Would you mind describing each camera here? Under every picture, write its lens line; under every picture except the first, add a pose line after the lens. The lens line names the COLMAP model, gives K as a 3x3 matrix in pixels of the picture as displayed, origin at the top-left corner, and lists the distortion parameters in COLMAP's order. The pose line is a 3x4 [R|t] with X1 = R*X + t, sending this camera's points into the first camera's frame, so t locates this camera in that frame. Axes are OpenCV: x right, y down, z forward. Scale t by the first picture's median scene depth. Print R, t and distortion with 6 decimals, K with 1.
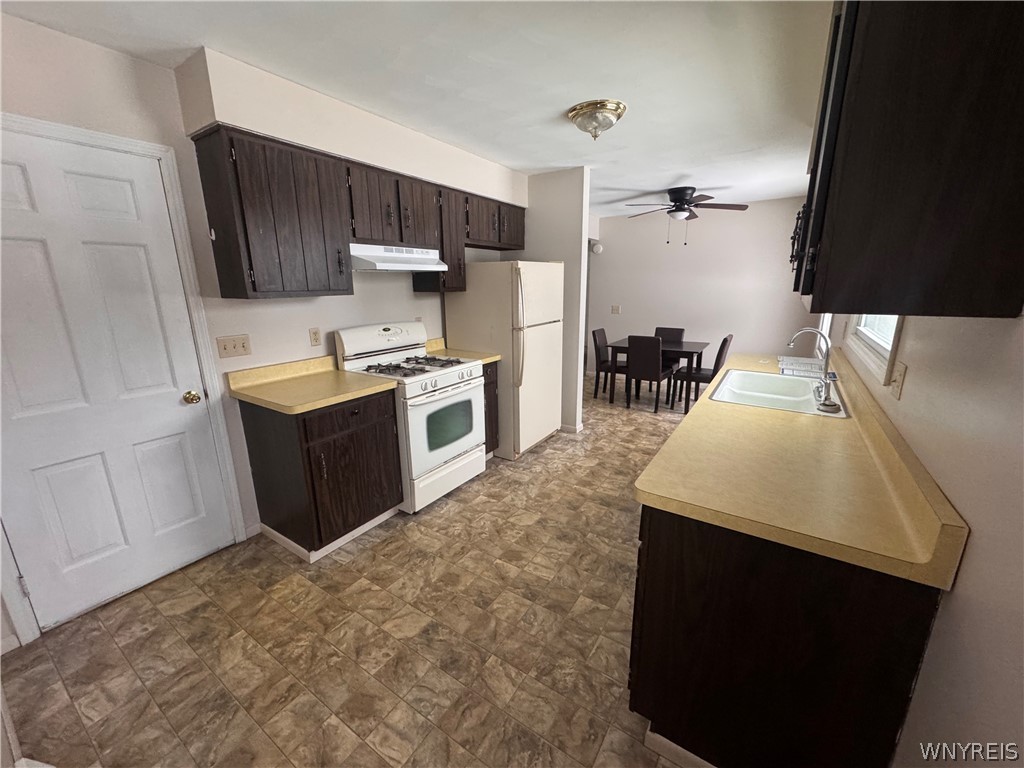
lens RADIAL K [[407.8, 0, 511.0], [0, 407.8, 383.2], [0, 0, 1]] dist [-0.000210, -0.000024]
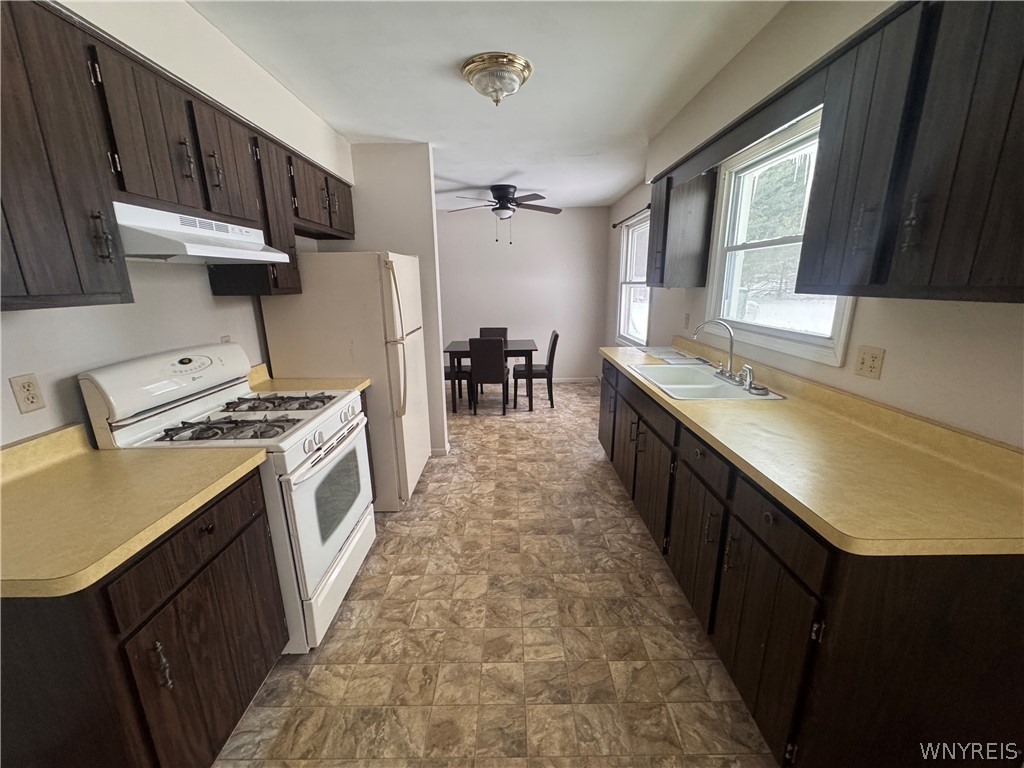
lens RADIAL K [[407.8, 0, 511.0], [0, 407.8, 383.2], [0, 0, 1]] dist [-0.000210, -0.000024]
pose [[0.832401, -0.134648, 0.537567, -0.234984], [0.136212, 0.989987, 0.037051, -0.058548], [-0.537173, 0.042382, 0.842407, 0.261748]]
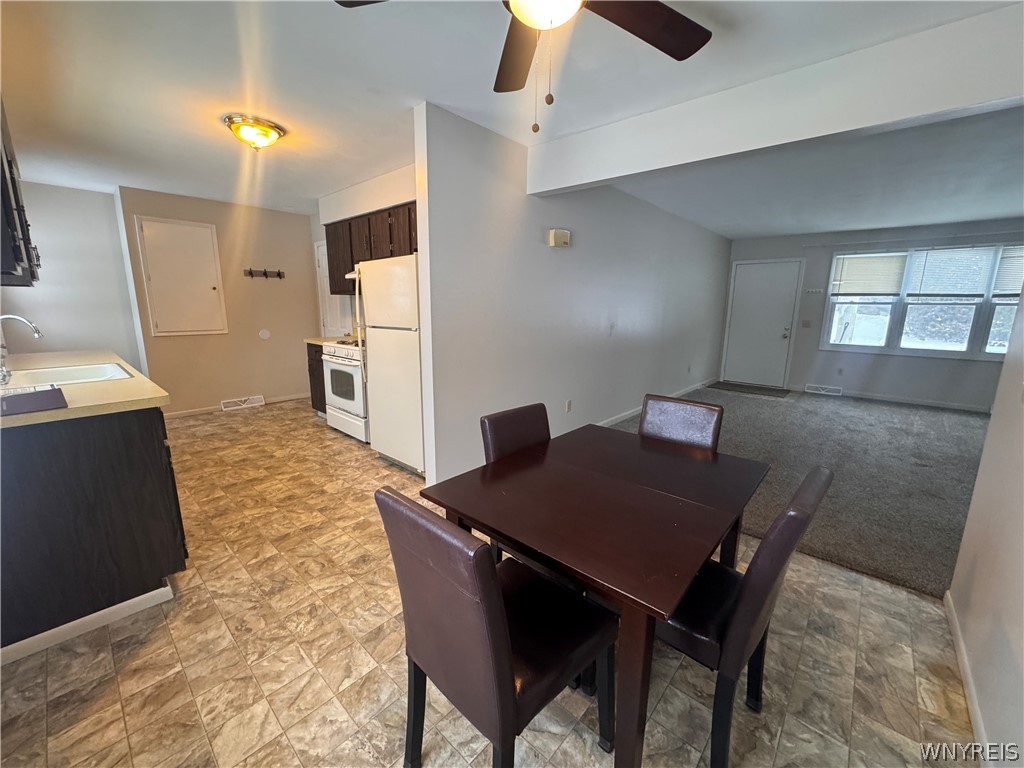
lens RADIAL K [[407.8, 0, 511.0], [0, 407.8, 383.2], [0, 0, 1]] dist [-0.000210, -0.000024]
pose [[-0.145851, 0.195208, -0.969856, 1.074413], [-0.245171, 0.942626, 0.226597, -0.347409], [0.958446, 0.270830, -0.089623, 1.588695]]
